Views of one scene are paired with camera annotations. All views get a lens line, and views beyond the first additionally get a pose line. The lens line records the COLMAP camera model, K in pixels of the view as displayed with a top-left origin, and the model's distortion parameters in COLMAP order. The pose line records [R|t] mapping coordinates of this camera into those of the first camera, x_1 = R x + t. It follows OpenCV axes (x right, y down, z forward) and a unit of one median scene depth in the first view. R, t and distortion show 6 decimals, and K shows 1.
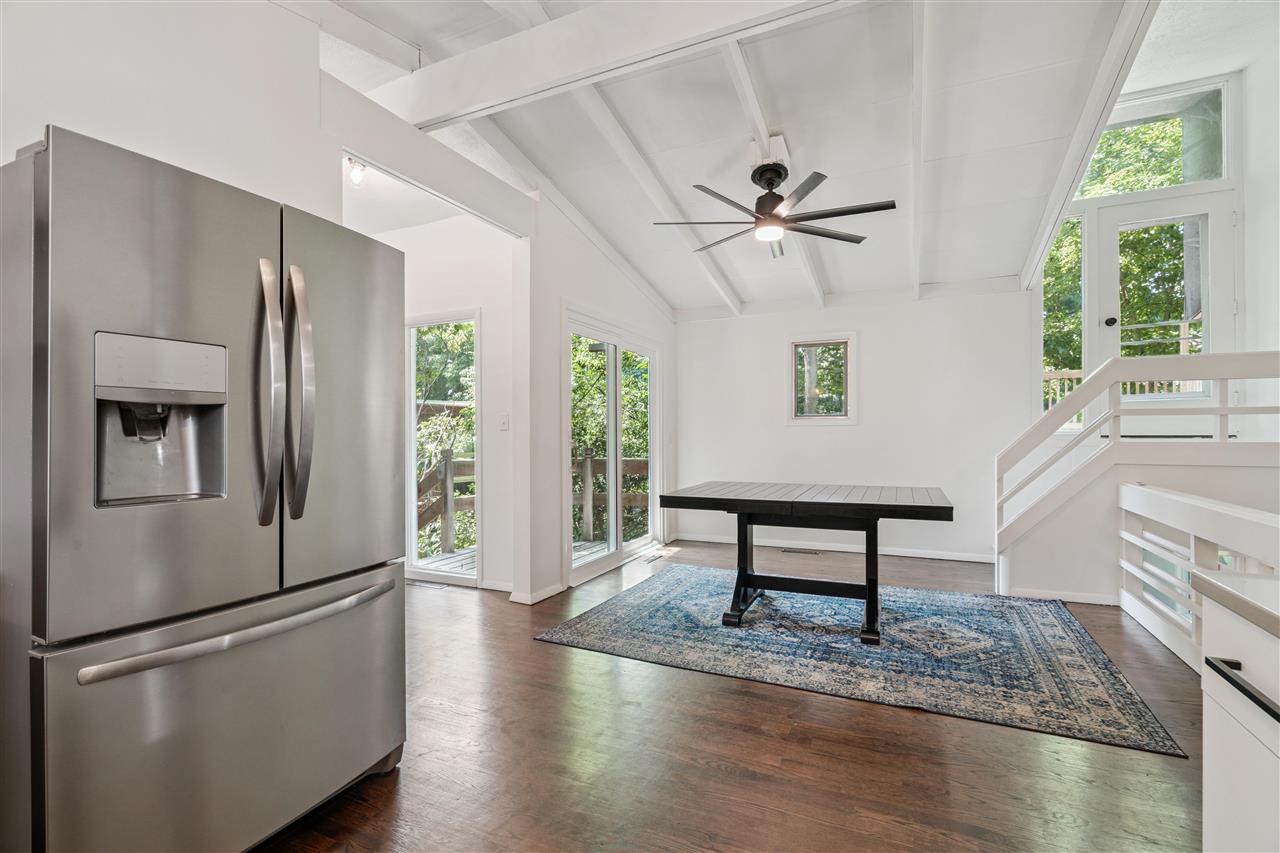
lens RADIAL K [[583.6, 0, 638.2], [0, 583.6, 430.3], [0, 0, 1]] dist [0.000549, 0.000209]
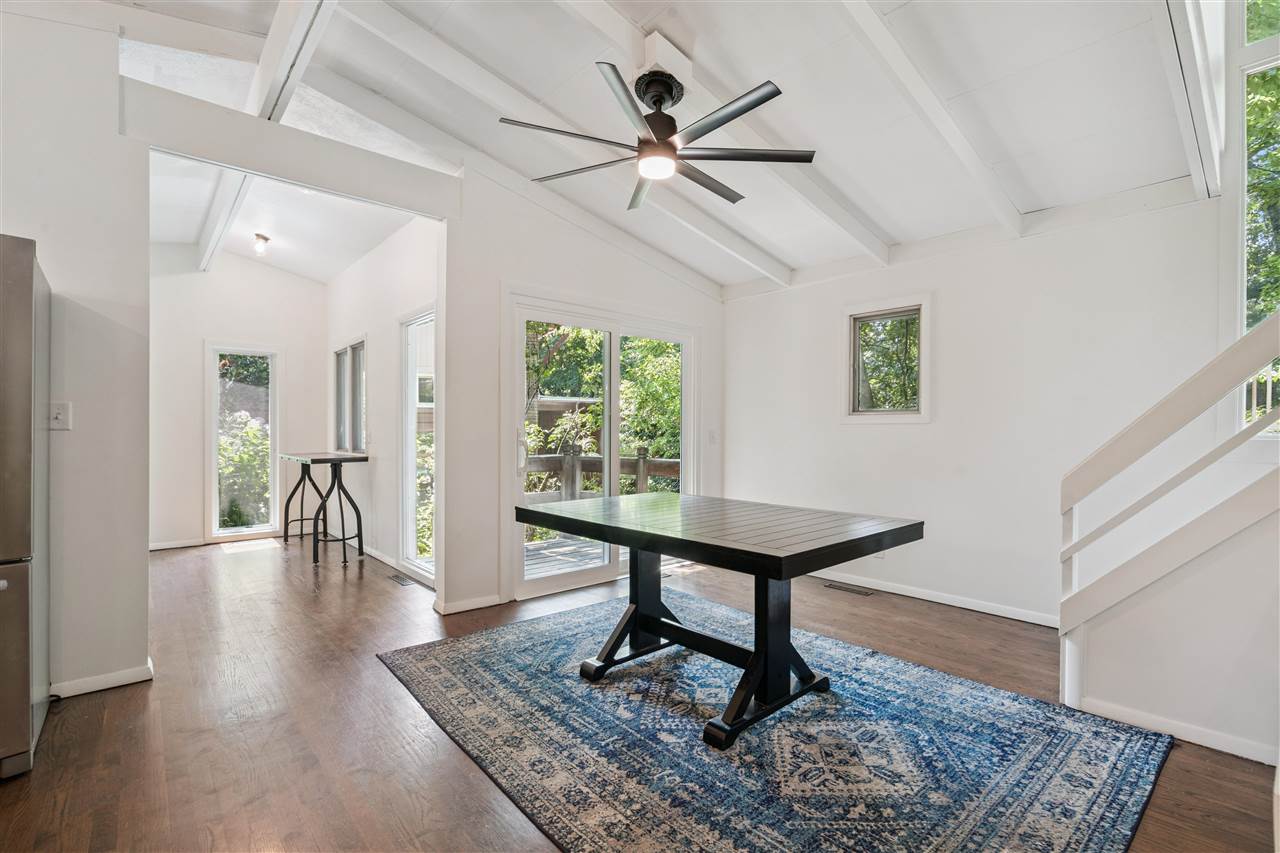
lens RADIAL K [[583.6, 0, 640.2], [0, 583.6, 425.2], [0, 0, 1]] dist [0.000549, 0.000209]
pose [[0.915146, 0.005521, -0.403084, 0.544553], [-0.007594, 0.999965, -0.003544, -0.001005], [0.403050, 0.006304, 0.915156, 0.319897]]
